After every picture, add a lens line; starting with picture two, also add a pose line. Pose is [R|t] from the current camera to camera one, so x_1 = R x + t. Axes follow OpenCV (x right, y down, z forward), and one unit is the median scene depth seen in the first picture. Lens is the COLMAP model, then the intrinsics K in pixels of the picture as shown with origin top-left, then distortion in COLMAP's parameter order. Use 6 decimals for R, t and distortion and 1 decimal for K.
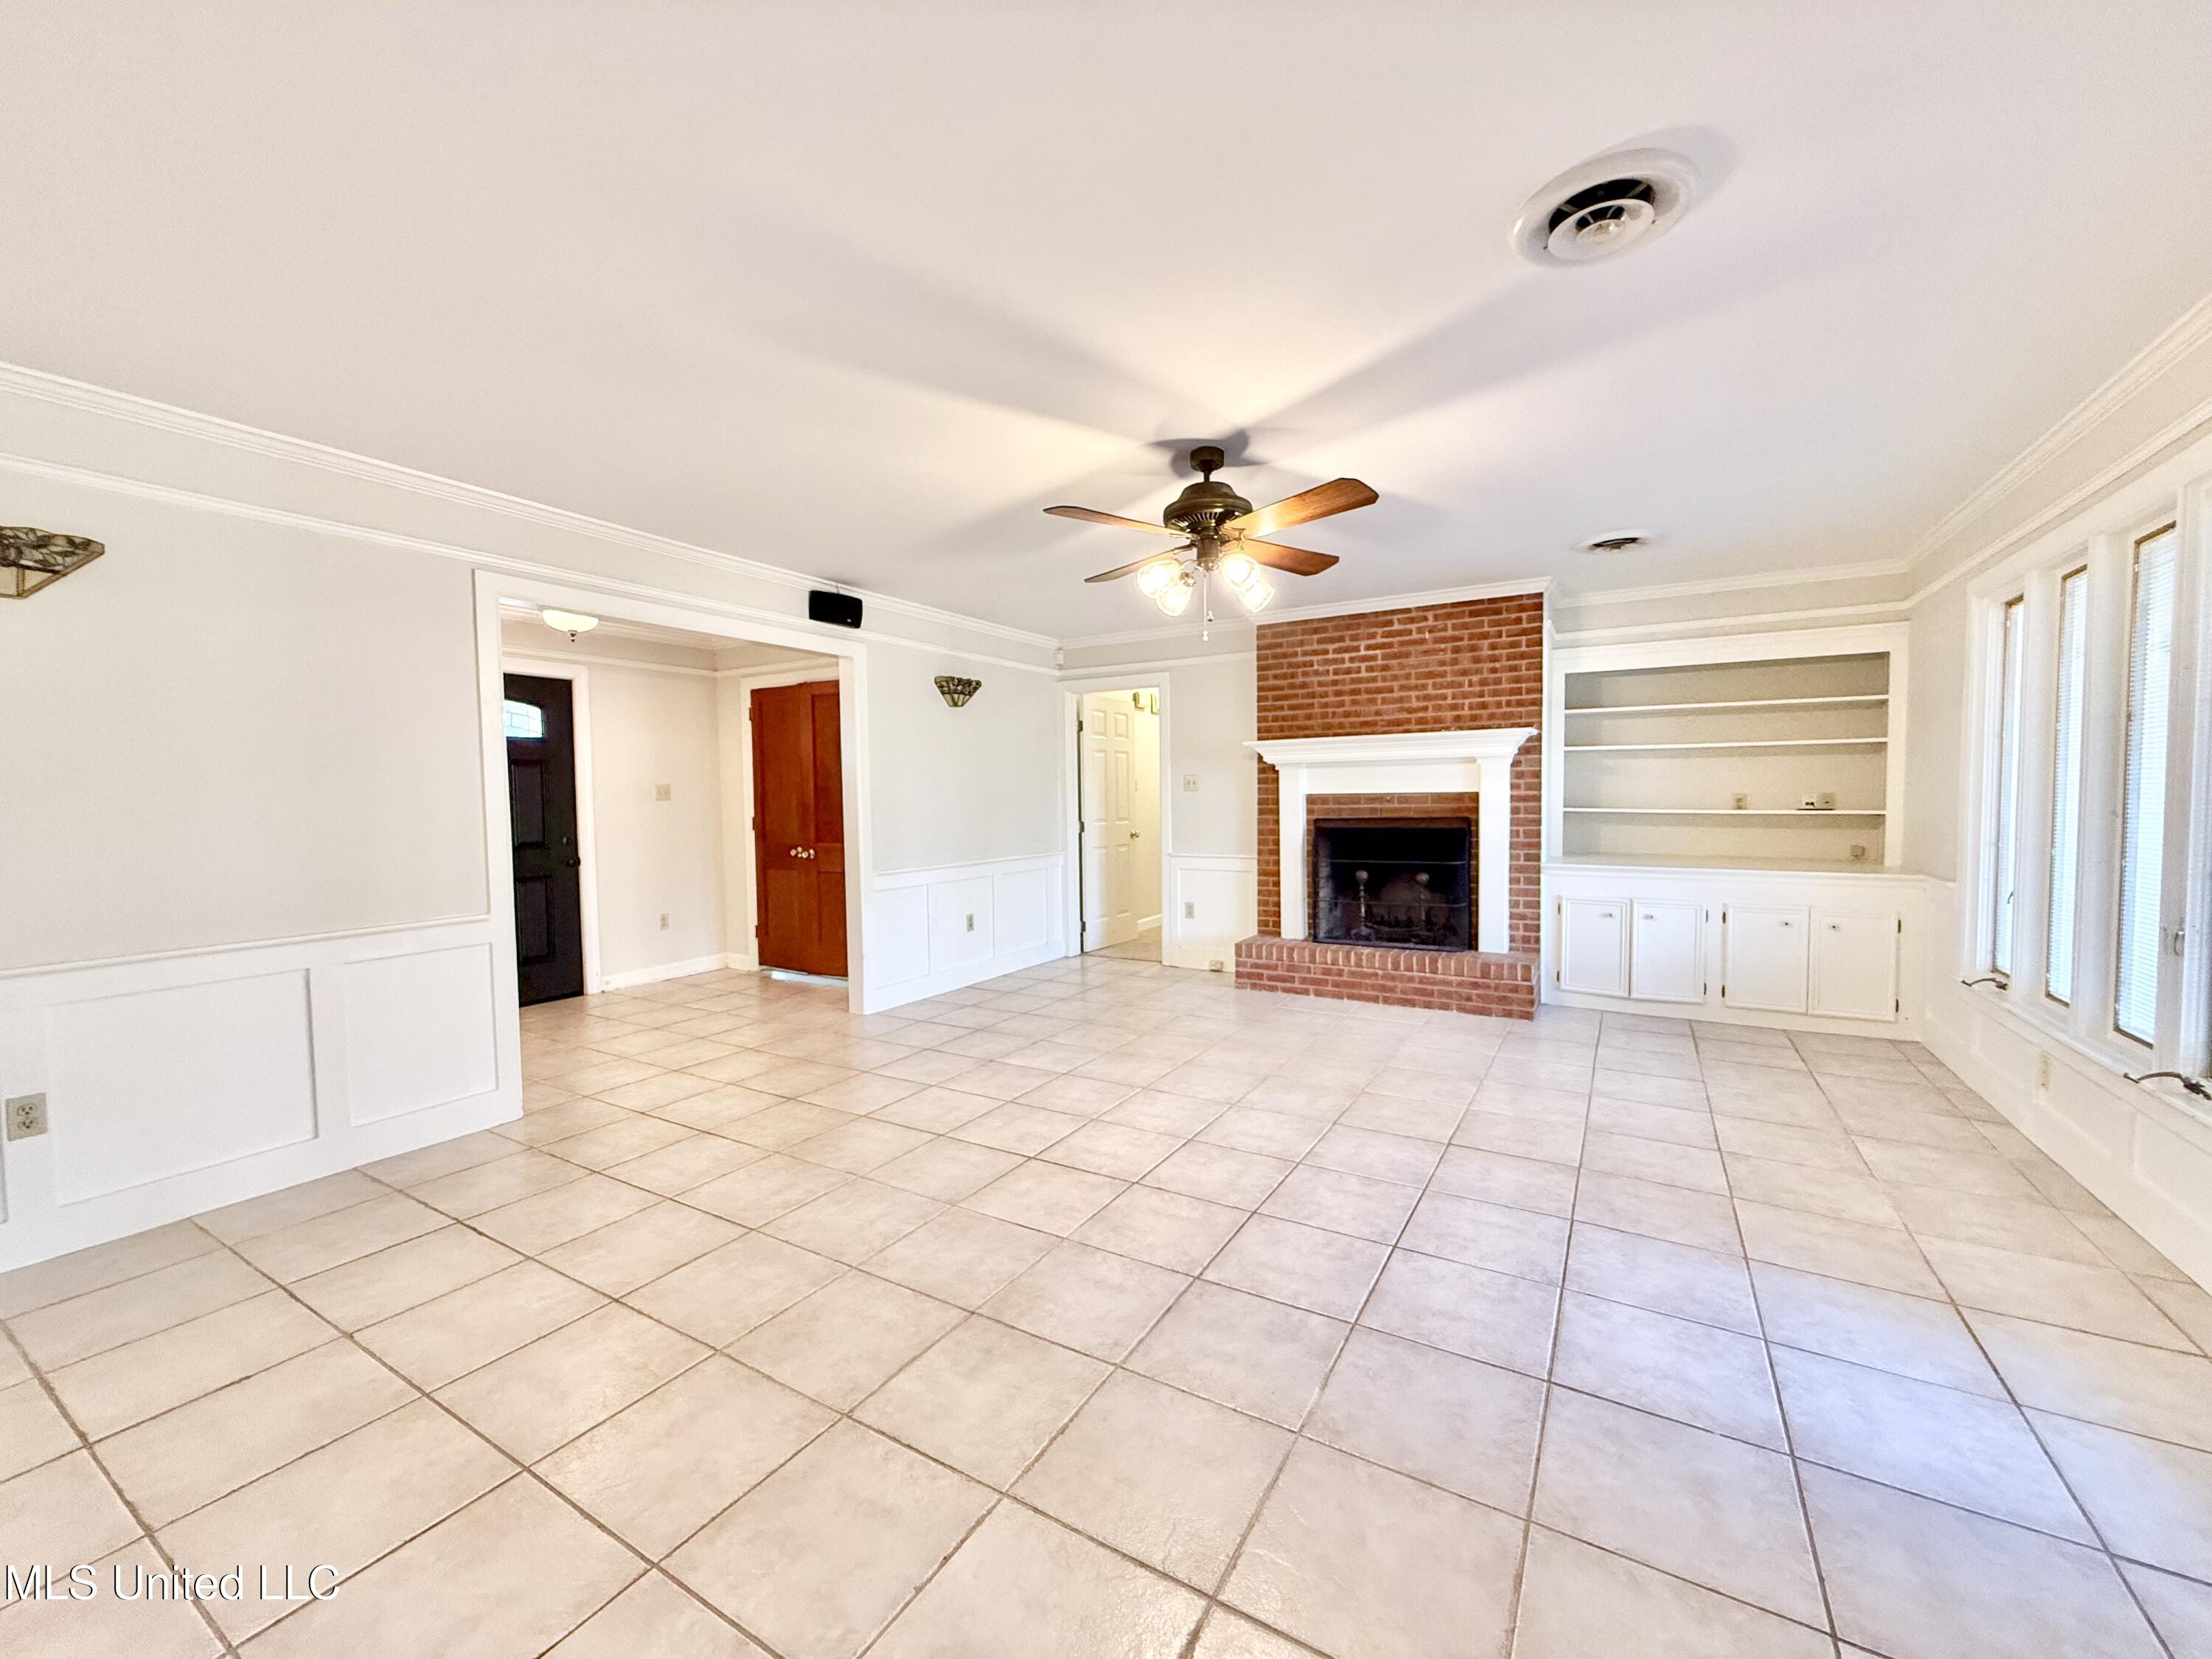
lens RADIAL K [[884.9, 0, 1097.8], [0, 884.9, 831.5], [0, 0, 1]] dist [0.003768, 0.000300]
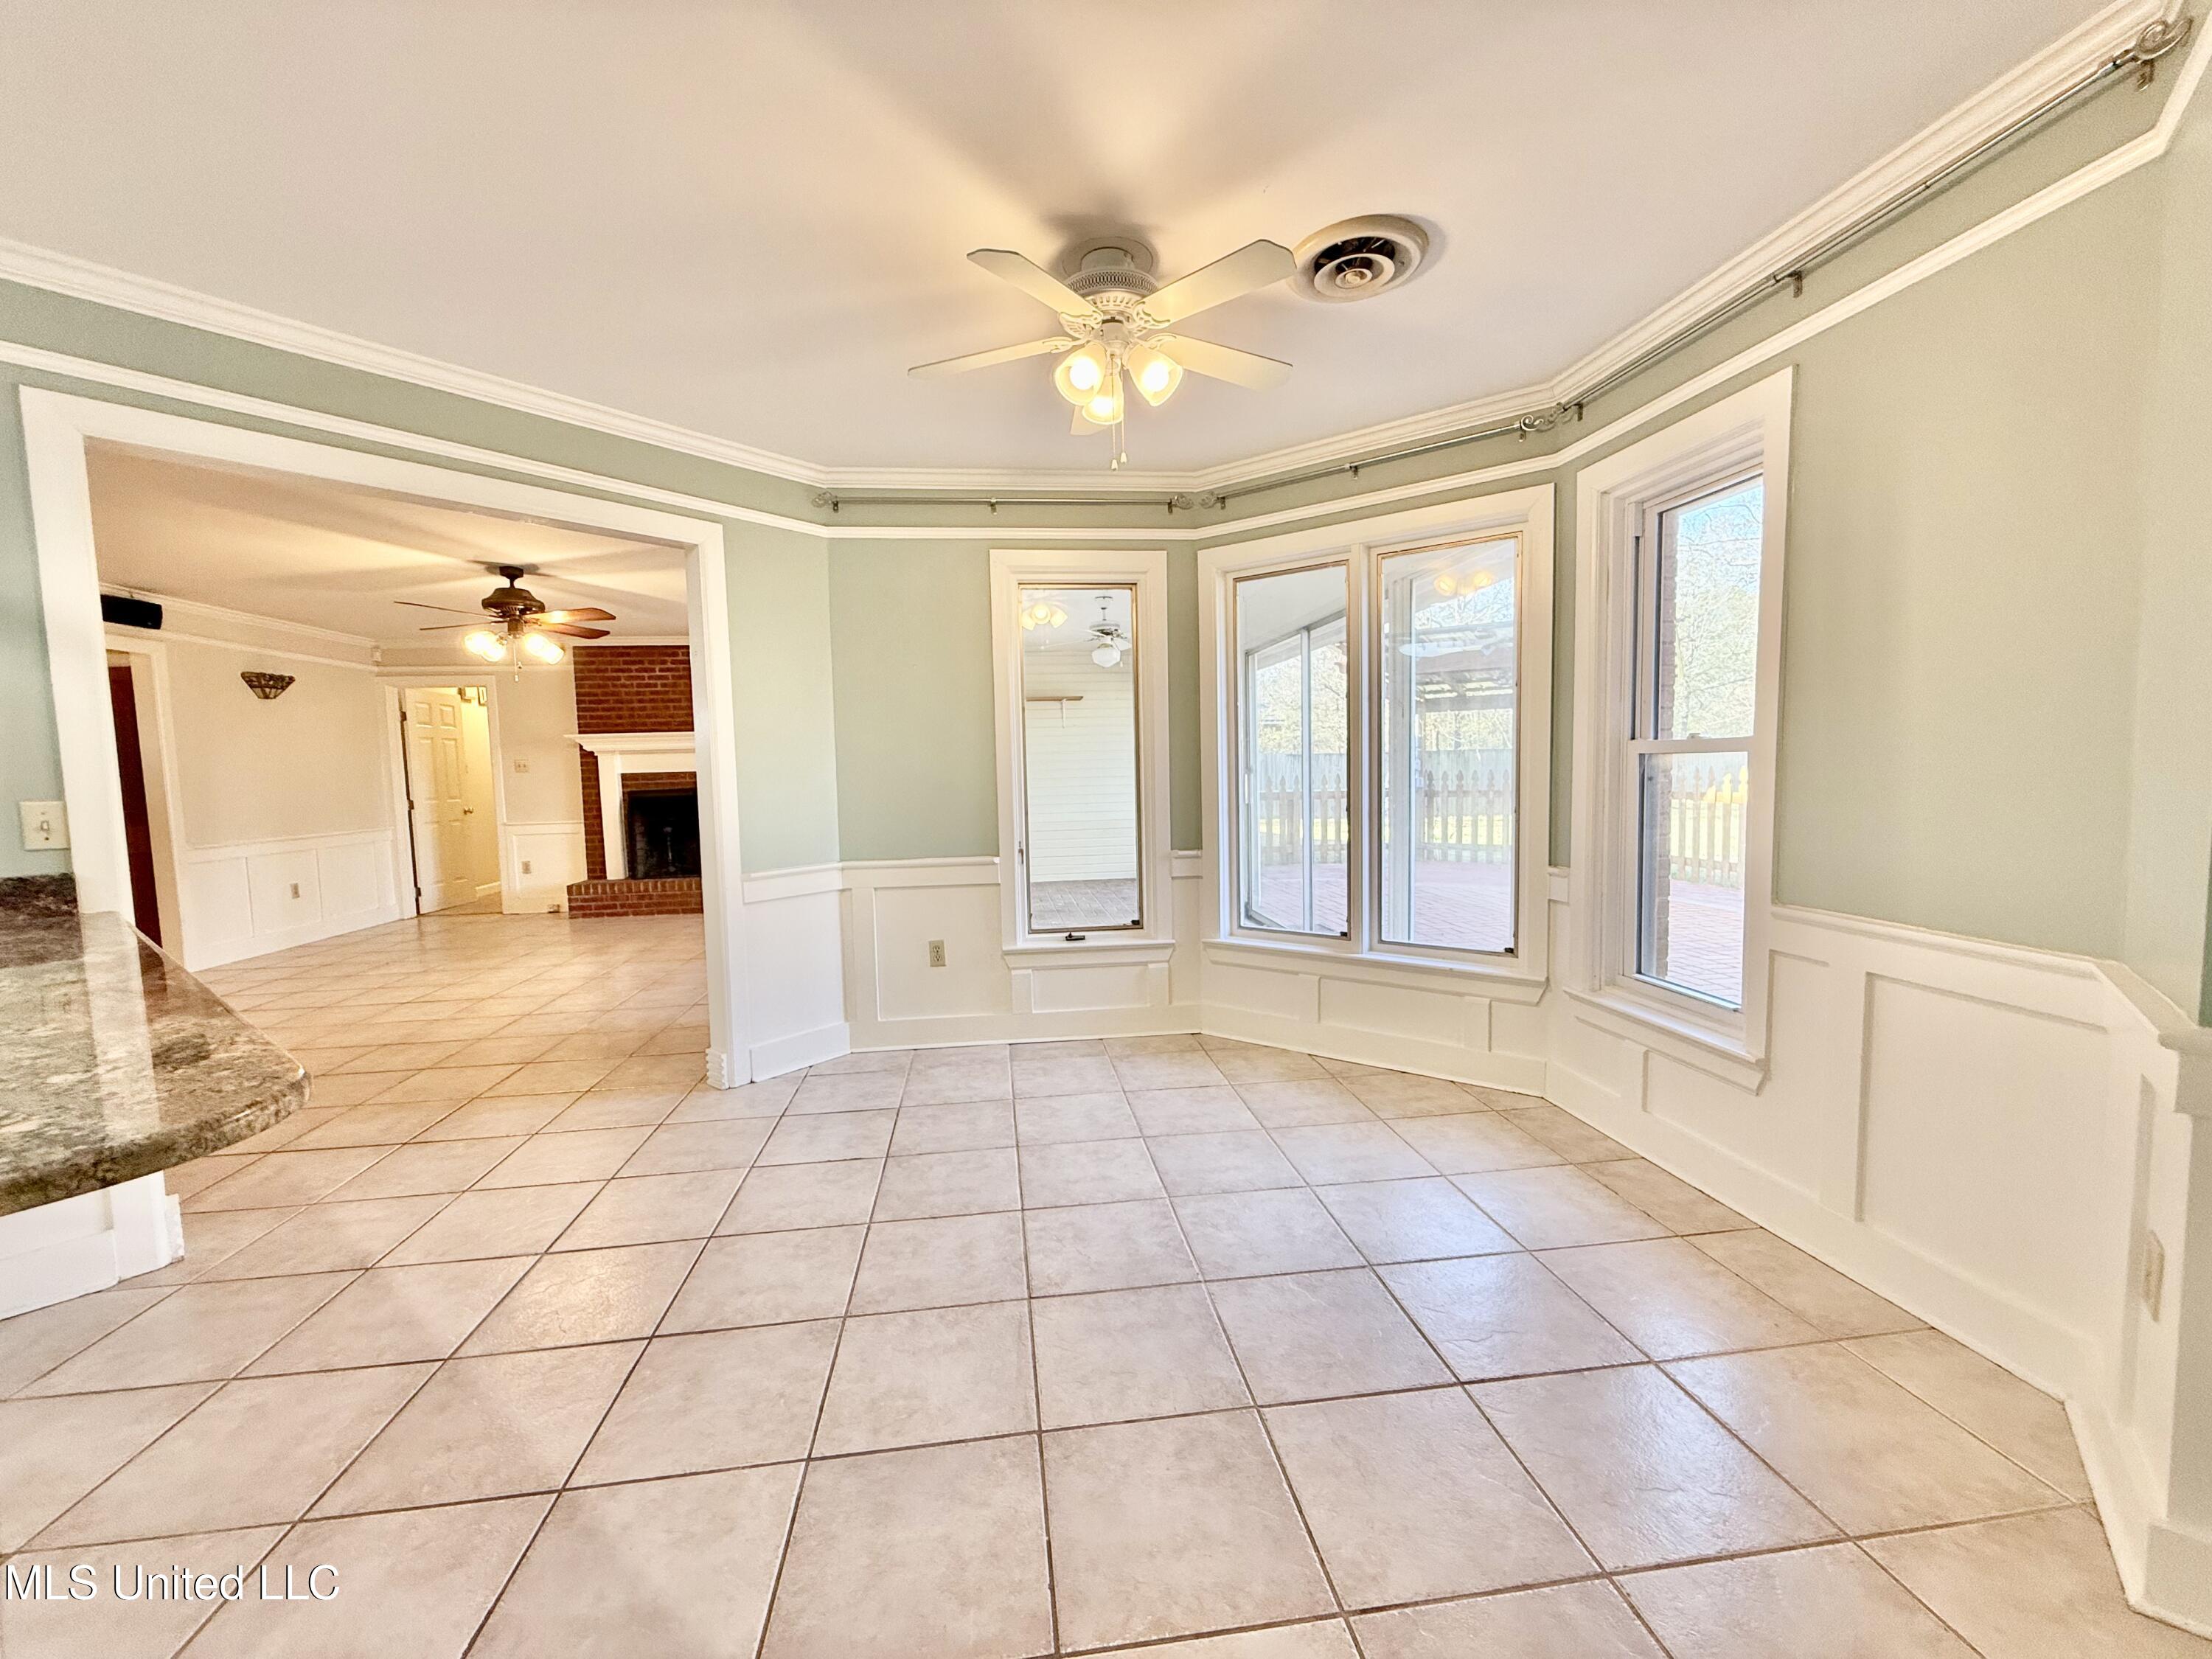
lens RADIAL K [[884.9, 0, 1098.2], [0, 884.9, 829.2], [0, 0, 1]] dist [0.003768, 0.000300]
pose [[0.785941, -0.050262, 0.616255, -0.033921], [0.040583, 0.998735, 0.029699, 0.033805], [-0.616968, 0.001668, 0.786986, -0.540381]]
